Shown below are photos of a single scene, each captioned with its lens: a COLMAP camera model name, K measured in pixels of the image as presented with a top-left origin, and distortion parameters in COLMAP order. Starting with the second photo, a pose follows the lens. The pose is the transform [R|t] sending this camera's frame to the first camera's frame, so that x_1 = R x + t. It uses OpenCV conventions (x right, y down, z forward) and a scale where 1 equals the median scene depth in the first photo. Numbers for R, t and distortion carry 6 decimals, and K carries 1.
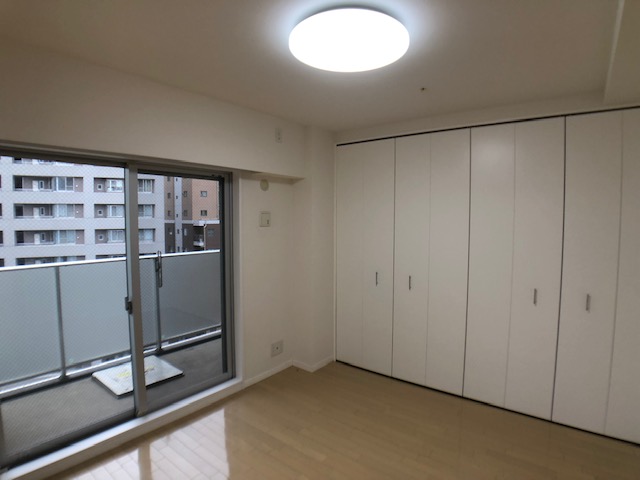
lens RADIAL K [[345.3, 0, 323.4], [0, 345.3, 238.1], [0, 0, 1]] dist [-0.077315, 0.011911]
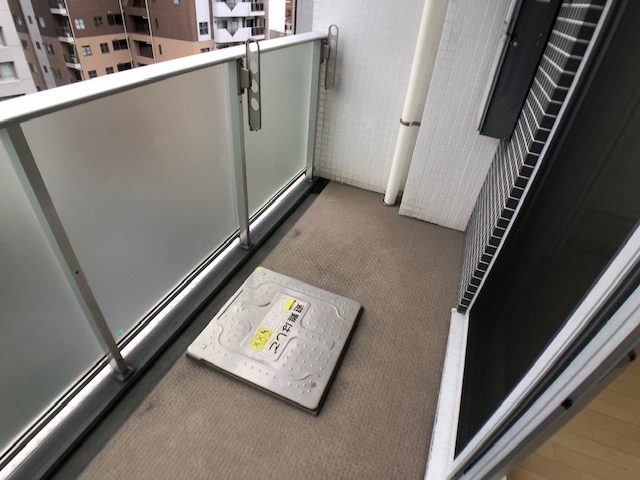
lens RADIAL K [[345.3, 0, 323.4], [0, 345.3, 238.1], [0, 0, 1]] dist [-0.077315, 0.011911]
pose [[0.967002, -0.085189, 0.240102, -0.628529], [-0.065315, 0.828044, 0.556846, 0.010969], [-0.246252, -0.554154, 0.795156, 0.673387]]
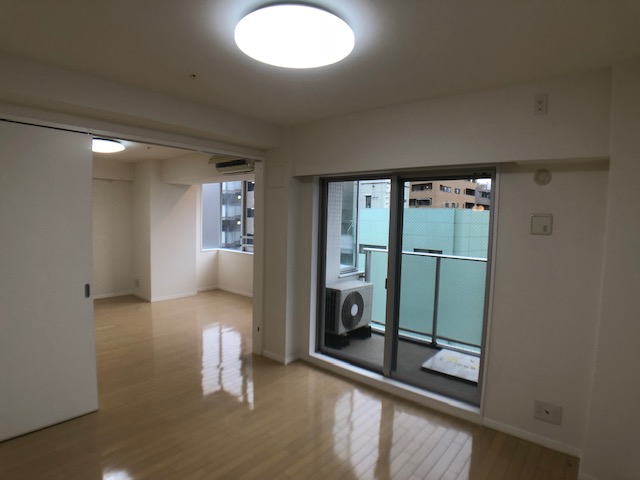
lens RADIAL K [[345.3, 0, 323.4], [0, 345.3, 238.1], [0, 0, 1]] dist [-0.077315, 0.011911]
pose [[-0.017081, 0.059357, -0.998091, 0.535649], [-0.088243, 0.994252, 0.060639, -0.028726], [0.995953, 0.089110, -0.011745, 0.554439]]
